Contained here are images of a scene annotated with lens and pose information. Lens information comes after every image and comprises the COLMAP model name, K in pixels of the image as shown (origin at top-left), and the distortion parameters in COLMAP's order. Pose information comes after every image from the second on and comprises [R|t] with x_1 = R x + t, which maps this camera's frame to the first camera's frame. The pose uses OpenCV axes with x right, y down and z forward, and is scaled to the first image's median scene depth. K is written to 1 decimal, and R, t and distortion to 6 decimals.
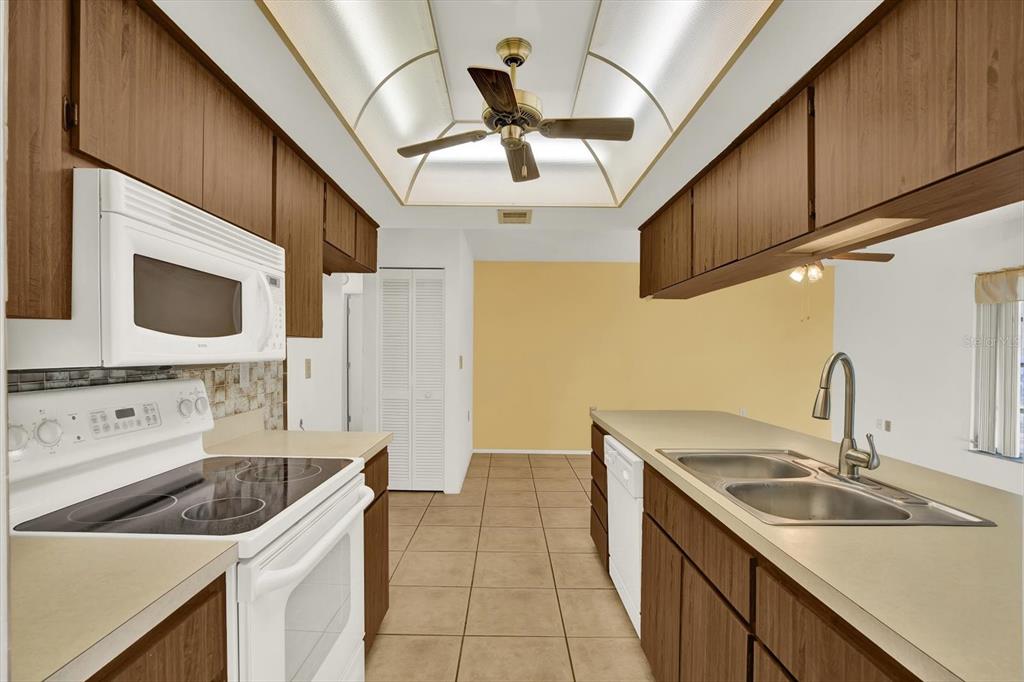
lens RADIAL K [[478.5, 0, 512.1], [0, 478.5, 356.5], [0, 0, 1]] dist [0.000009, 0.000107]
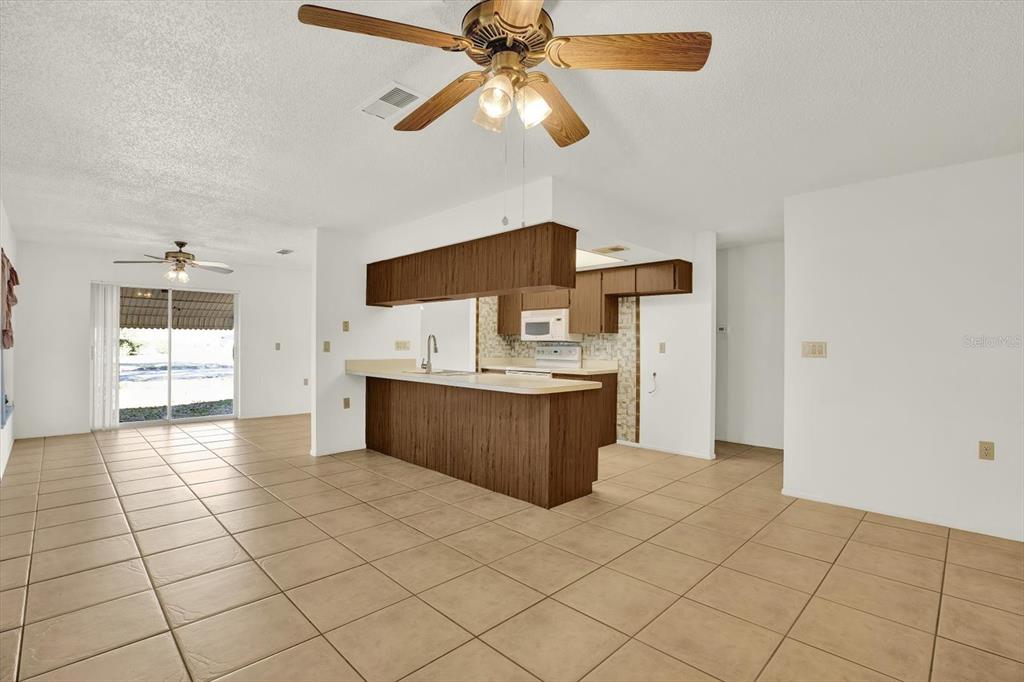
lens RADIAL K [[476.6, 0, 509.5], [0, 476.6, 342.4], [0, 0, 1]] dist [-0.035948, 0.000586]
pose [[-0.722676, -0.018275, -0.690945, 1.826328], [-0.022841, 0.999736, -0.002553, 0.031051], [0.690809, 0.013937, -0.722903, 2.662825]]
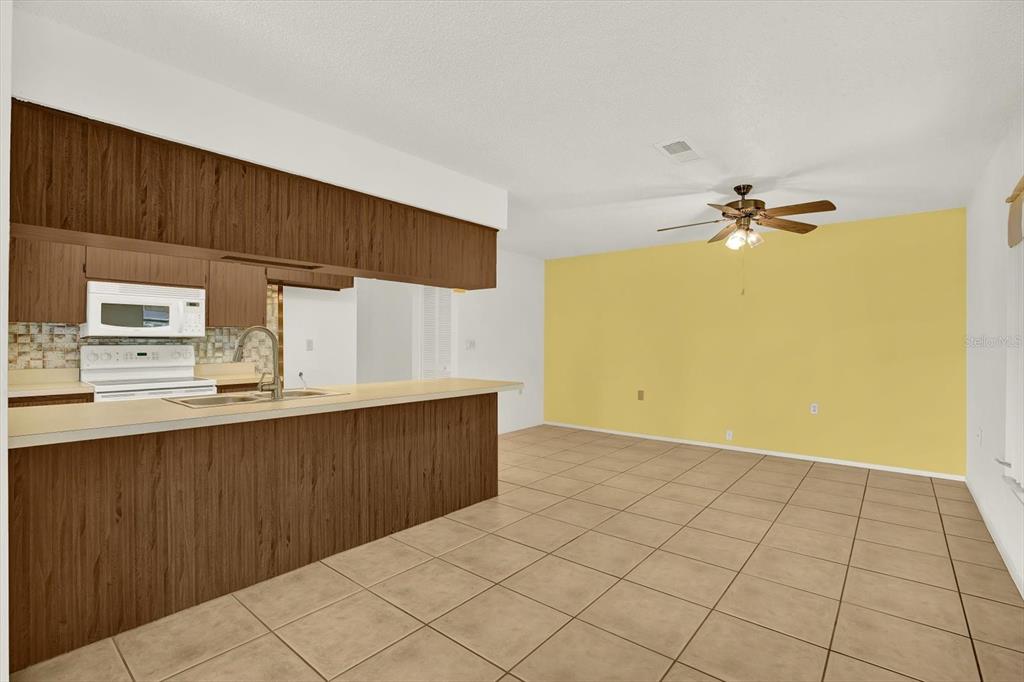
lens RADIAL K [[478.5, 0, 512.0], [0, 478.5, 341.0], [0, 0, 1]] dist [-0.022556, 0.000493]
pose [[0.761933, -0.008909, -0.647595, 1.788209], [-0.001414, 0.999880, -0.015420, 0.050439], [0.647655, 0.012665, 0.761829, 0.170852]]
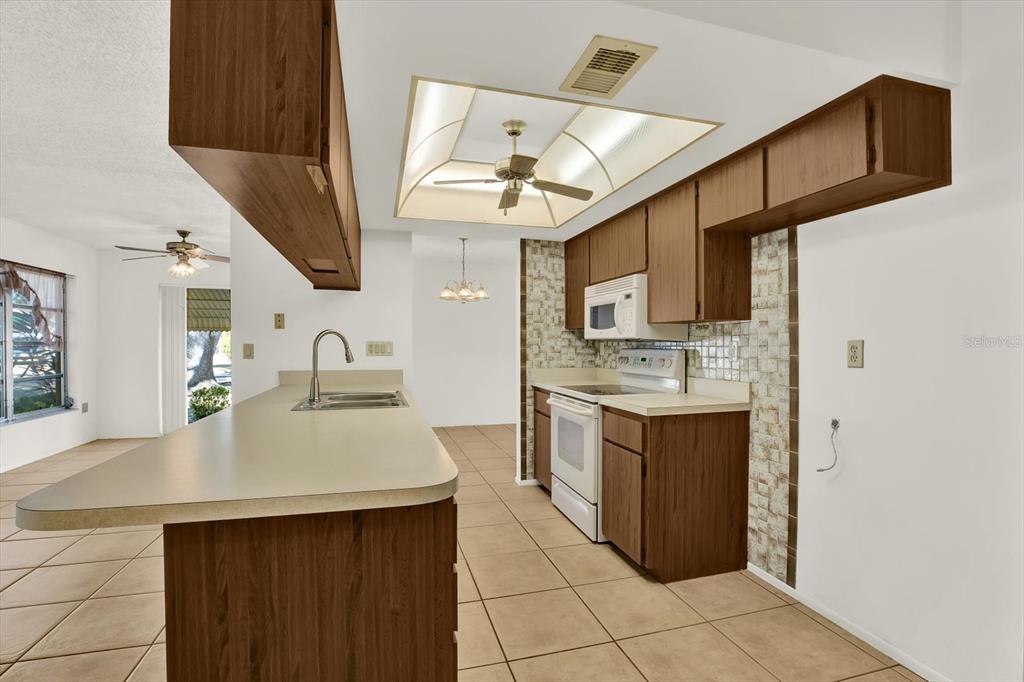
lens RADIAL K [[475.3, 0, 514.0], [0, 475.3, 345.9], [0, 0, 1]] dist [-0.050927, 0.000163]
pose [[-0.964995, -0.009873, -0.262083, 0.326120], [-0.013417, 0.999841, 0.011735, 0.016550], [0.261926, 0.014841, -0.964974, 2.075739]]
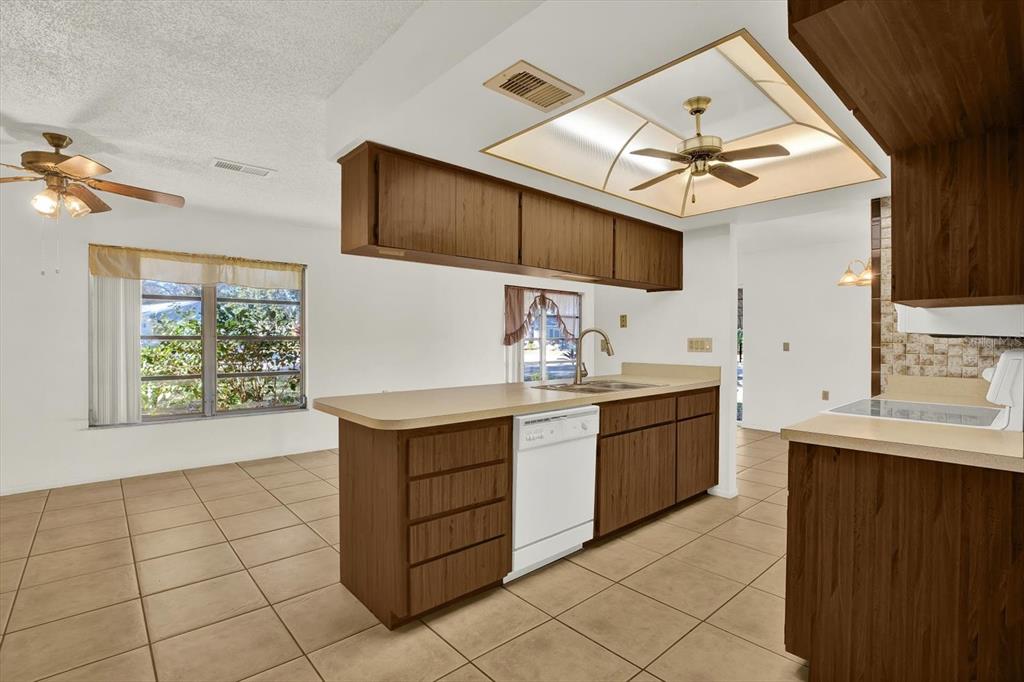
lens RADIAL K [[478.5, 0, 512.0], [0, 478.5, 341.0], [0, 0, 1]] dist [-0.022556, 0.000493]
pose [[-0.655215, -0.015494, 0.755284, -0.577147], [-0.002428, 0.999828, 0.018404, 0.007611], [-0.755439, 0.010224, -0.655139, 1.973147]]
